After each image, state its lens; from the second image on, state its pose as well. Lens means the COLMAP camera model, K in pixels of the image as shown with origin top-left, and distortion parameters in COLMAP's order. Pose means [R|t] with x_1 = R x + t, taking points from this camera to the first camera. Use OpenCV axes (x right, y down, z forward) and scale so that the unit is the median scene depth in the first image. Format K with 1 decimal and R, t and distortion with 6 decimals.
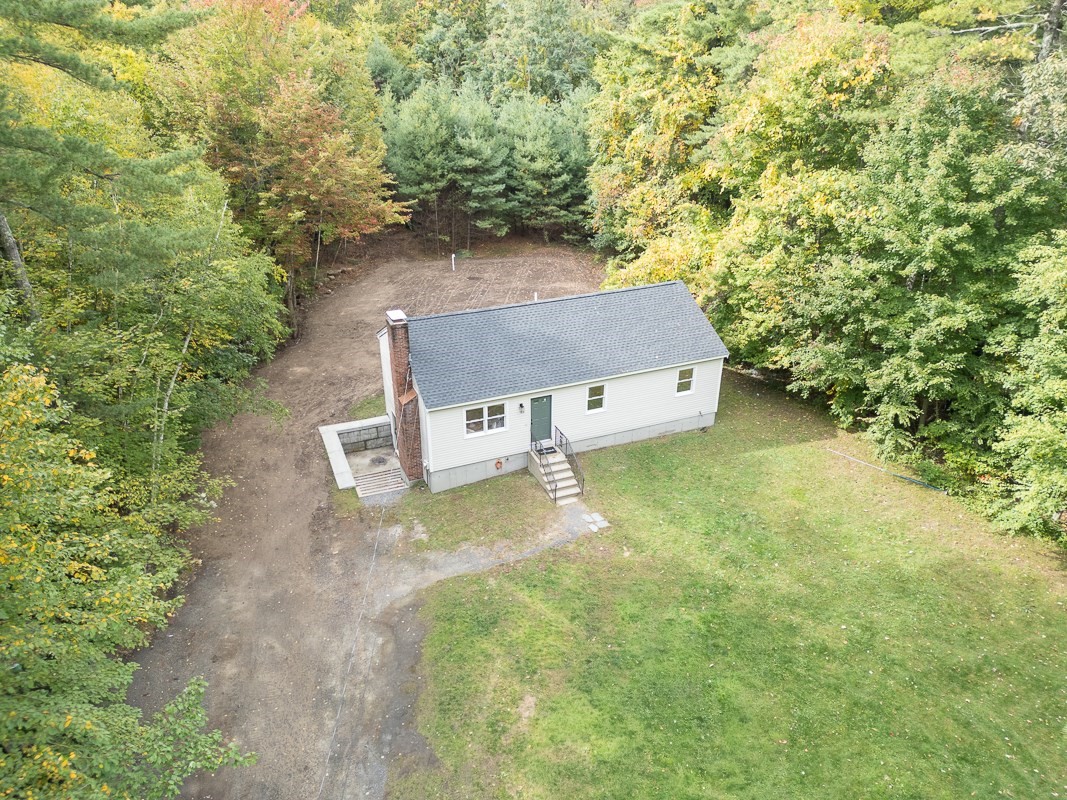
lens RADIAL K [[764.1, 0, 532.3], [0, 764.1, 397.3], [0, 0, 1]] dist [0.047663, -0.028658]
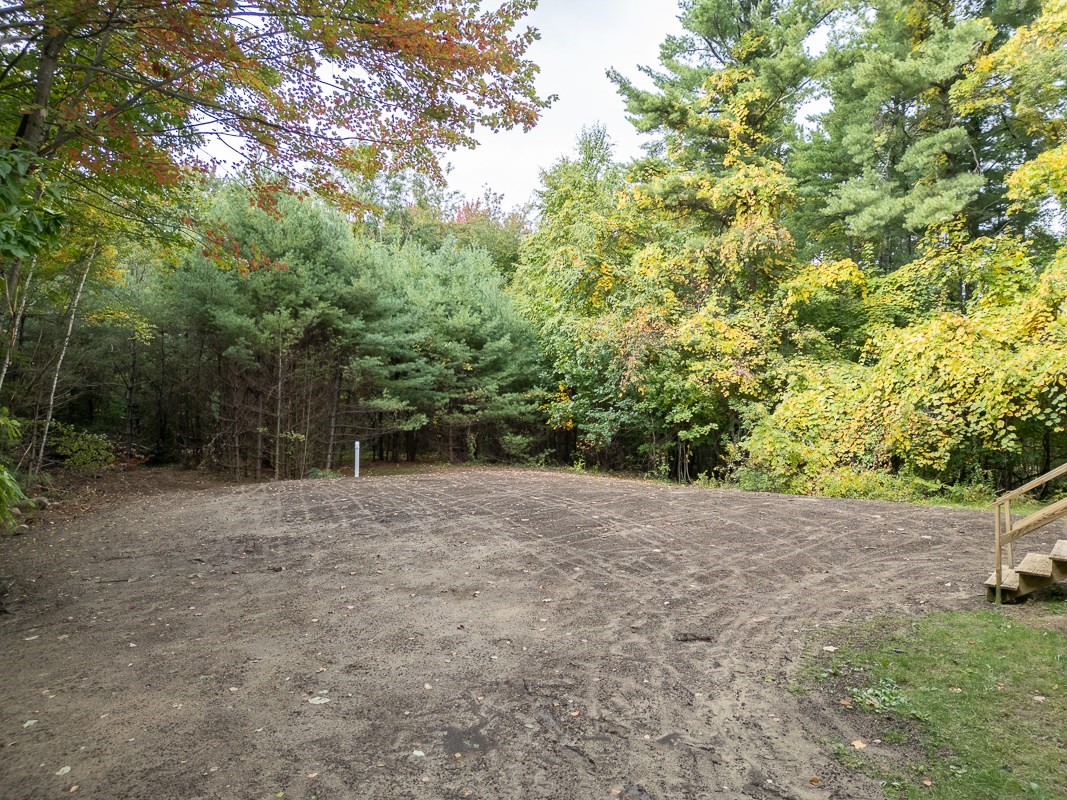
lens RADIAL K [[764.1, 0, 541.1], [0, 764.1, 407.8], [0, 0, 1]] dist [0.047663, -0.028658]
pose [[0.880866, 0.020390, 0.472927, -0.400756], [0.193504, 0.896274, -0.399060, -0.008497], [-0.432009, 0.443032, 0.785552, 1.074360]]
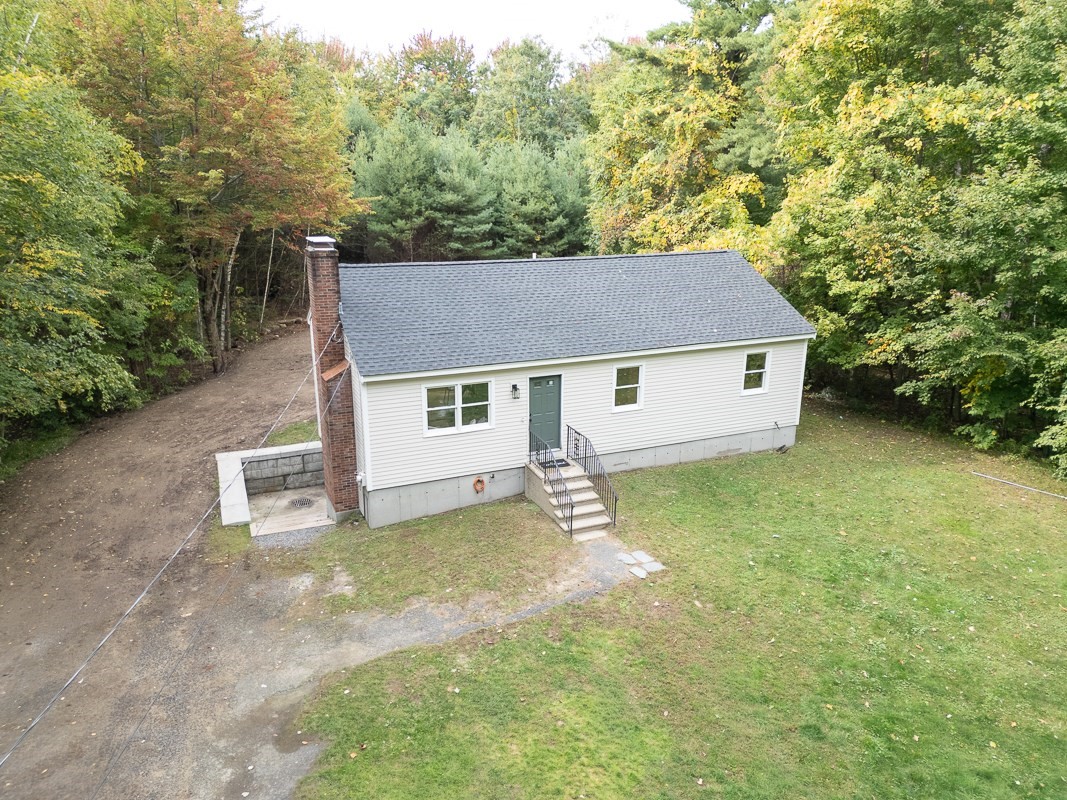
lens RADIAL K [[764.1, 0, 532.9], [0, 764.1, 395.0], [0, 0, 1]] dist [0.047663, -0.028658]
pose [[0.999826, -0.000918, 0.018625, -0.010559], [0.004247, 0.983747, -0.179508, 0.124926], [-0.018157, 0.179556, 0.983580, 0.349165]]
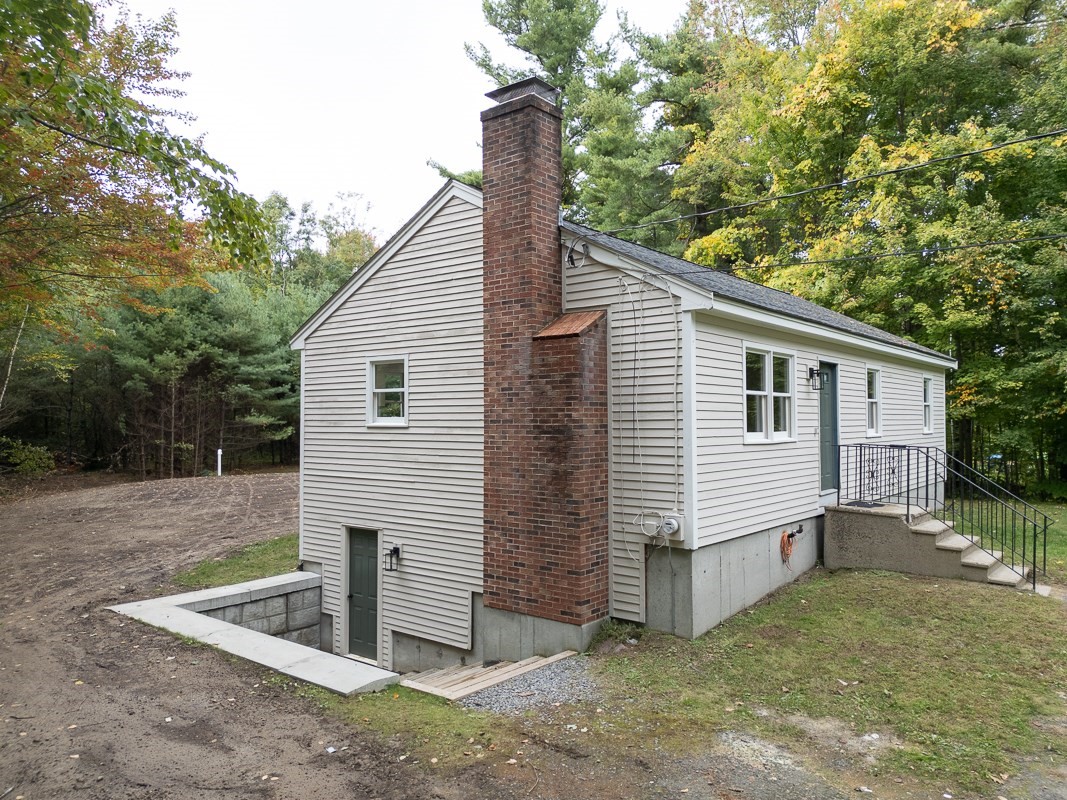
lens RADIAL K [[764.1, 0, 535.4], [0, 764.1, 400.3], [0, 0, 1]] dist [0.047663, -0.028658]
pose [[0.884216, 0.007478, 0.467019, -0.304234], [0.207300, 0.889717, -0.406732, 0.144231], [-0.418556, 0.456451, 0.785152, 0.717350]]
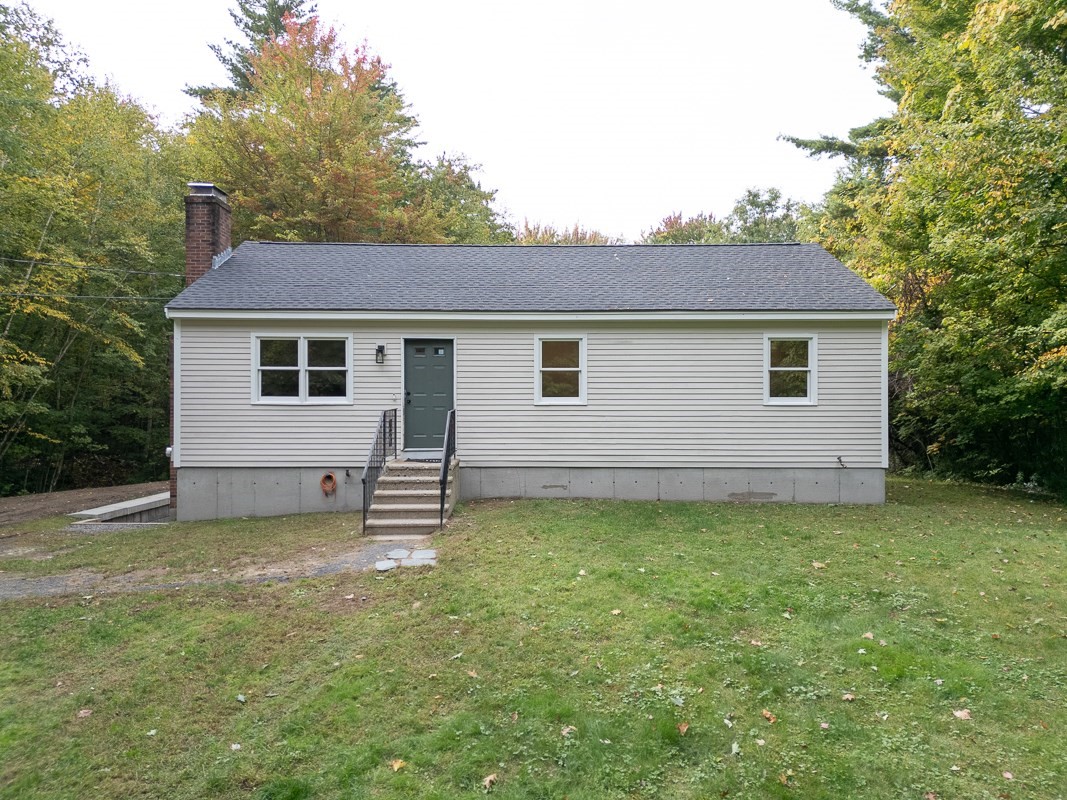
lens RADIAL K [[764.1, 0, 531.6], [0, 764.1, 404.9], [0, 0, 1]] dist [0.047663, -0.028658]
pose [[0.925175, 0.001113, -0.379540, 0.238614], [-0.166898, 0.899315, -0.404200, 0.206059], [0.340876, 0.437300, 0.832209, 0.616071]]
